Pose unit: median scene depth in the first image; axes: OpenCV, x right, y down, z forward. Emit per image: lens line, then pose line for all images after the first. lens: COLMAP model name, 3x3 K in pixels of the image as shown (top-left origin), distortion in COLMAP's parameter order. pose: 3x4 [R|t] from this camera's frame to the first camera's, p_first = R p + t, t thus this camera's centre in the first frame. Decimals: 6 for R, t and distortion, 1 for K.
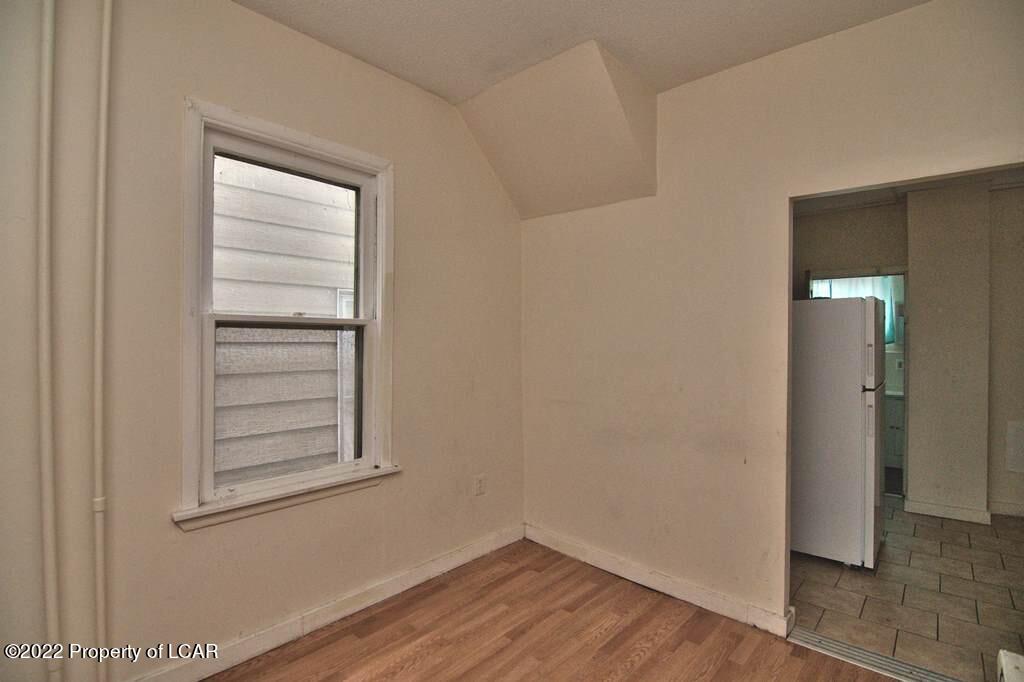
lens RADIAL K [[490.1, 0, 513.3], [0, 490.1, 342.2], [0, 0, 1]] dist [-0.003096, -0.013132]
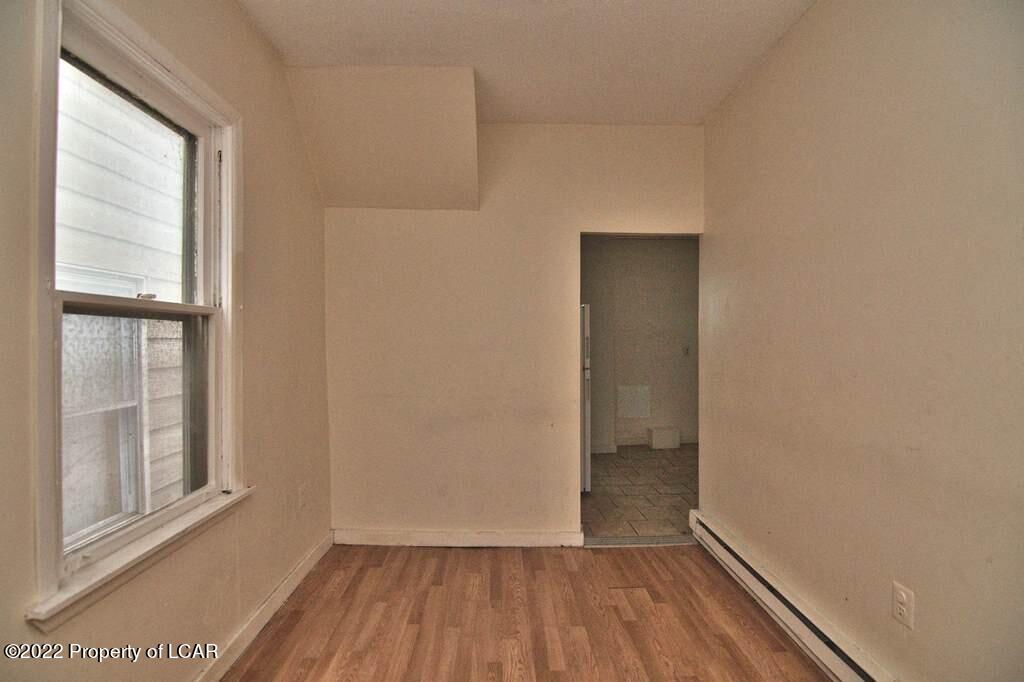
lens RADIAL K [[490.1, 0, 513.3], [0, 490.1, 342.2], [0, 0, 1]] dist [-0.003096, -0.013132]
pose [[0.728905, -0.011771, 0.684514, -0.501646], [0.010784, 0.999926, 0.005712, 0.011449], [-0.684530, 0.003218, 0.728977, 0.102399]]
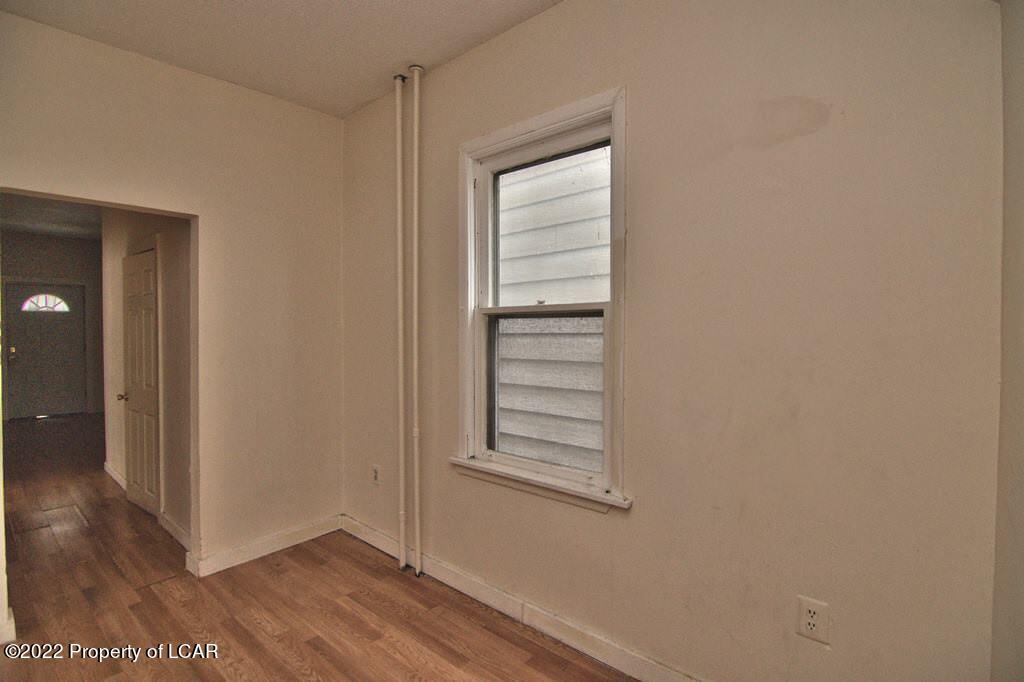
lens RADIAL K [[490.1, 0, 513.3], [0, 490.1, 342.2], [0, 0, 1]] dist [-0.003096, -0.013132]
pose [[0.011642, 0.008402, -0.999897, 0.522183], [-0.003988, 0.999957, 0.008356, 0.013625], [0.999924, 0.003891, 0.011675, 0.882182]]
